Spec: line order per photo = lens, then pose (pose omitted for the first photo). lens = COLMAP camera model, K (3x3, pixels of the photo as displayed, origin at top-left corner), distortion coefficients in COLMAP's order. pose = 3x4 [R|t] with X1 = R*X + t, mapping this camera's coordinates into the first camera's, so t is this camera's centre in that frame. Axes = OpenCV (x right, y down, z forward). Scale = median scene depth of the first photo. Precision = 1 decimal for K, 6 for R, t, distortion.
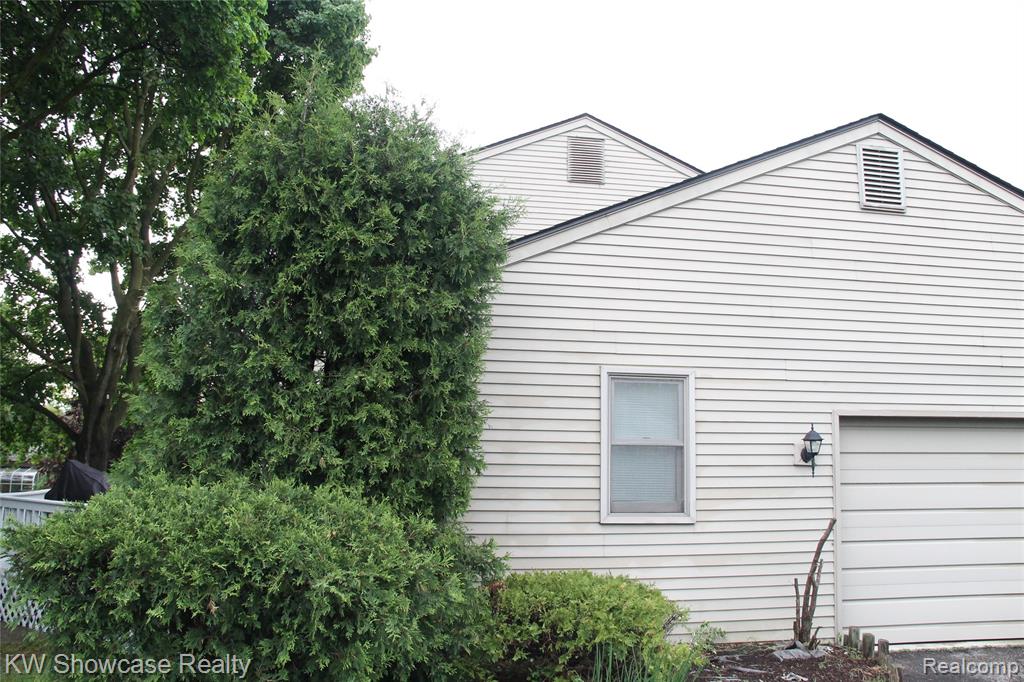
lens RADIAL K [[896.0, 0, 512.0], [0, 896.0, 341.0], [0, 0, 1]] dist [-0.183321, 0.188469]
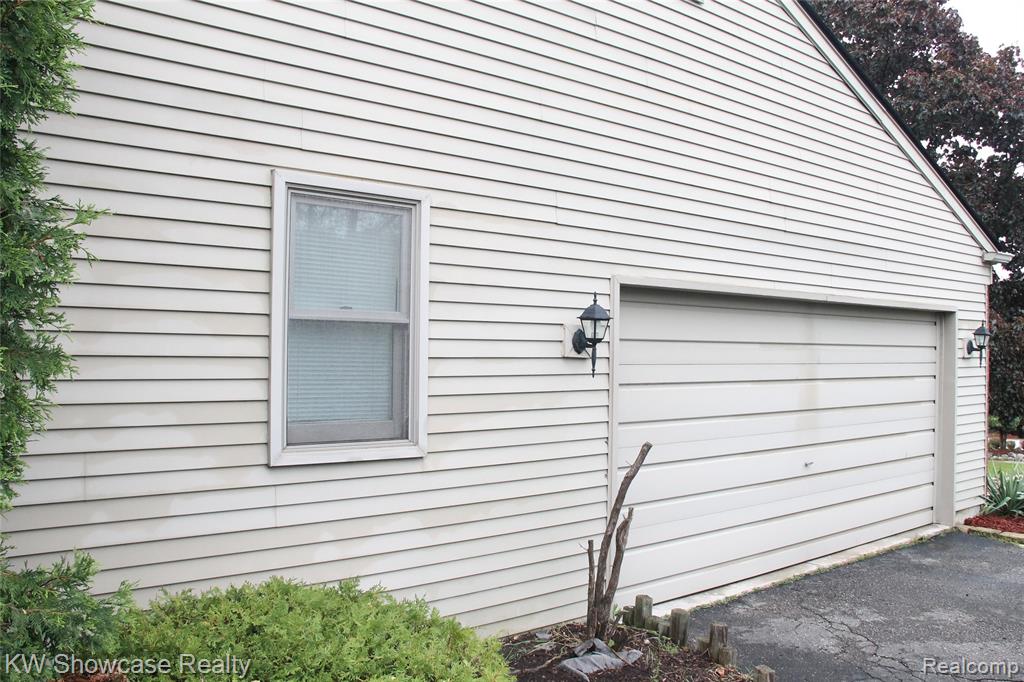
lens RADIAL K [[896.0, 0, 512.0], [0, 896.0, 341.0], [0, 0, 1]] dist [-0.183321, 0.188469]
pose [[0.864471, 0.003682, 0.502670, -0.039388], [-0.070739, 0.990913, 0.114396, 0.058970], [-0.497681, -0.134450, 0.856876, 0.473425]]
